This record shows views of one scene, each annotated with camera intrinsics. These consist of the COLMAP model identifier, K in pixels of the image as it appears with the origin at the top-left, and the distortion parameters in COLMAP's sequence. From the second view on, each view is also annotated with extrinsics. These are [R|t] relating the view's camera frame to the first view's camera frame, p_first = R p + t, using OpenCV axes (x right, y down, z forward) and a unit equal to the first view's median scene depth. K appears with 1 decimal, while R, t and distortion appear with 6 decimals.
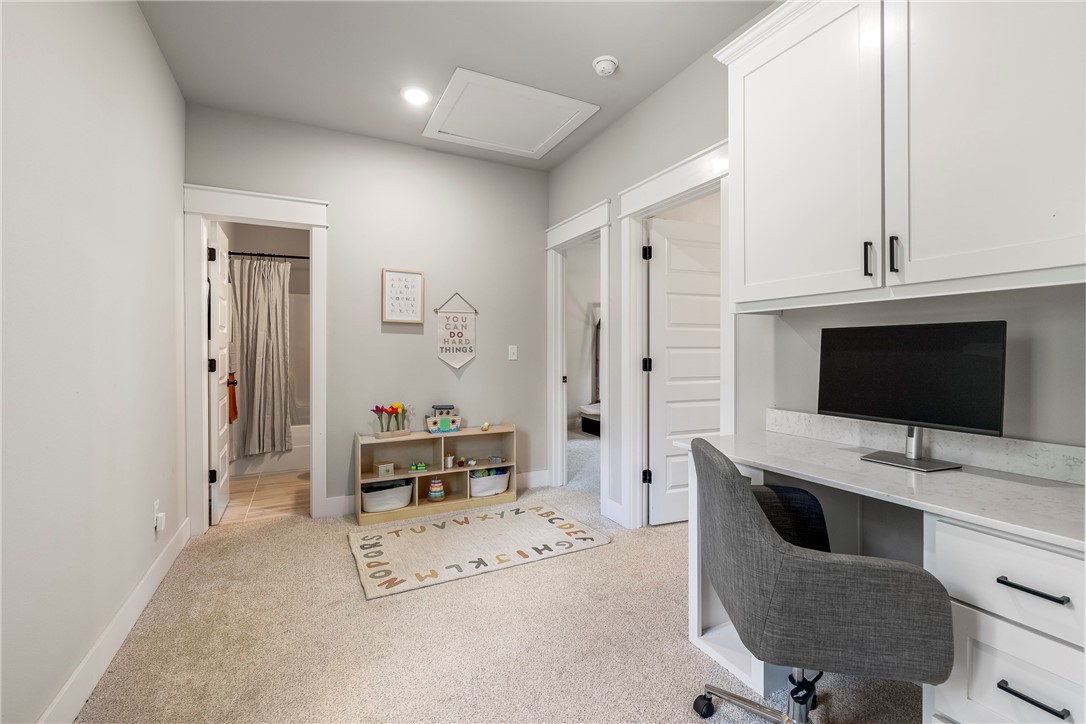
lens RADIAL K [[472.0, 0, 544.4], [0, 472.0, 358.4], [0, 0, 1]] dist [0.002298, 0.000305]
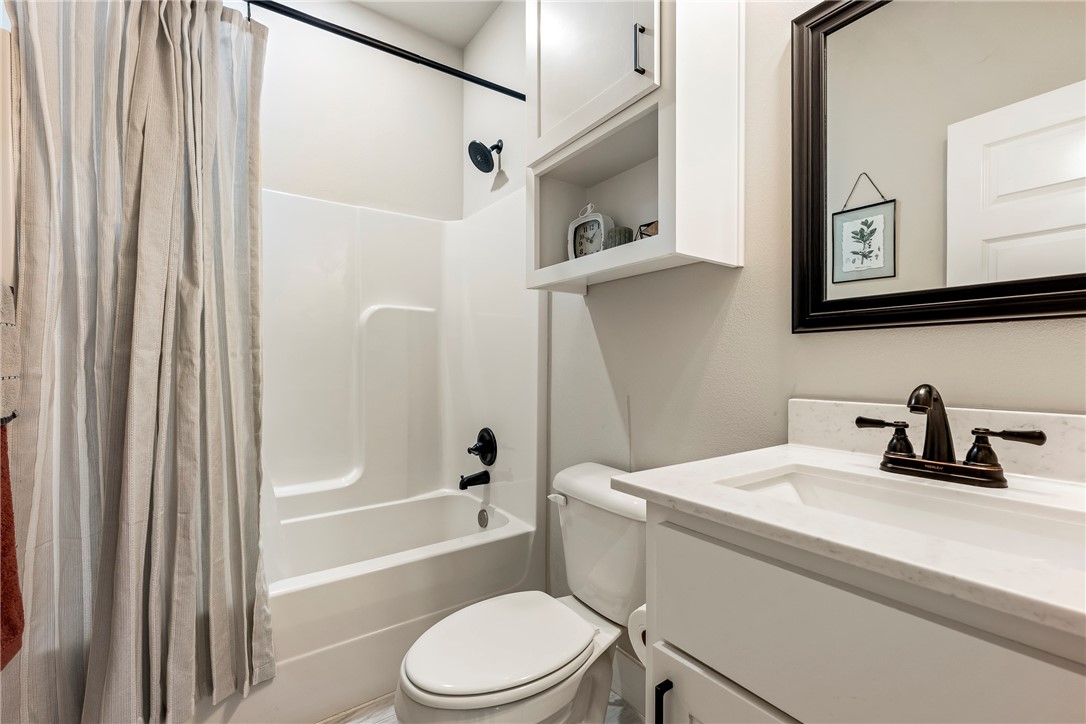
lens RADIAL K [[472.0, 0, 540.5], [0, 472.0, 365.8], [0, 0, 1]] dist [0.002298, 0.000305]
pose [[0.987351, 0.001288, 0.158547, -0.433150], [-0.001539, 0.999998, 0.001460, 0.005148], [-0.158545, -0.001685, 0.987350, 0.712929]]
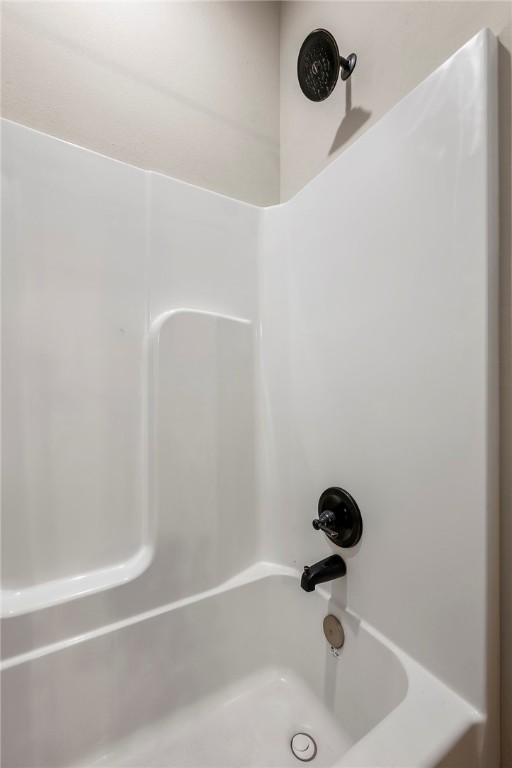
lens RADIAL K [[312.0, 0, 256.7], [0, 312.0, 386.4], [0, 0, 1]] dist [0.000127, -0.000058]
pose [[0.994070, 0.002423, 0.108718, -0.467583], [-0.001830, 0.999983, -0.005550, 0.003843], [-0.108730, 0.005319, 0.994057, 0.890878]]
